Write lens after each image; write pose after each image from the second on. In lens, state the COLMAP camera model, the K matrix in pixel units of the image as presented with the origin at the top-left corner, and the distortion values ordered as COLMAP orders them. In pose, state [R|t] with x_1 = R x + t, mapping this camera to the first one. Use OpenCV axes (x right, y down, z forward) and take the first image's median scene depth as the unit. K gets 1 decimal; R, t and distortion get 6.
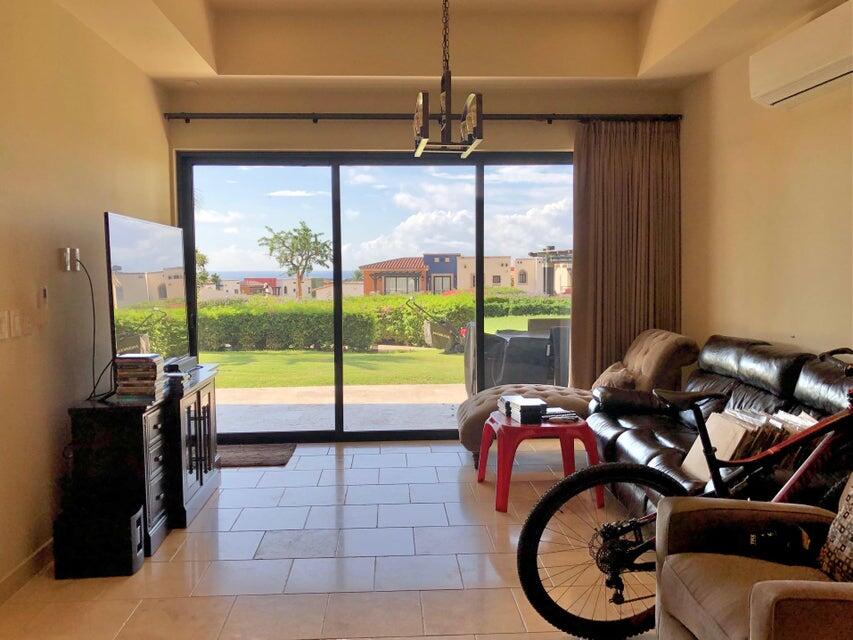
lens RADIAL K [[714.6, 0, 427.7], [0, 714.6, 310.9], [0, 0, 1]] dist [0.018141, 0.008171]
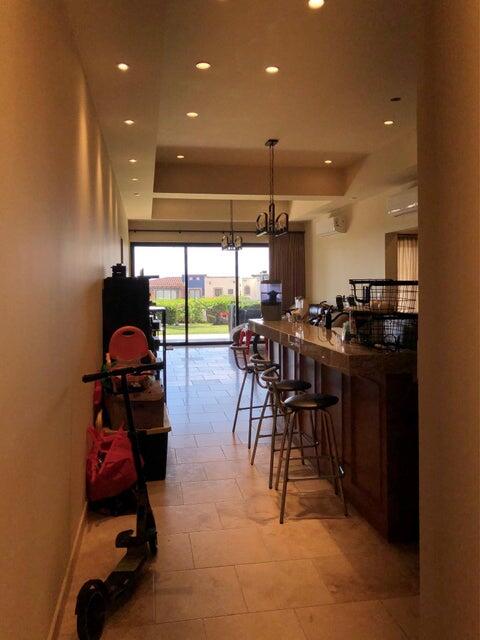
lens RADIAL K [[536.2, 0, 240.0], [0, 536.2, 320.0], [0, 0, 1]] dist [0.018141, 0.008171]
pose [[0.993192, -0.011755, 0.115897, -0.161196], [0.010988, 0.999913, 0.007253, 0.071639], [-0.115972, -0.005930, 0.993235, -1.110480]]
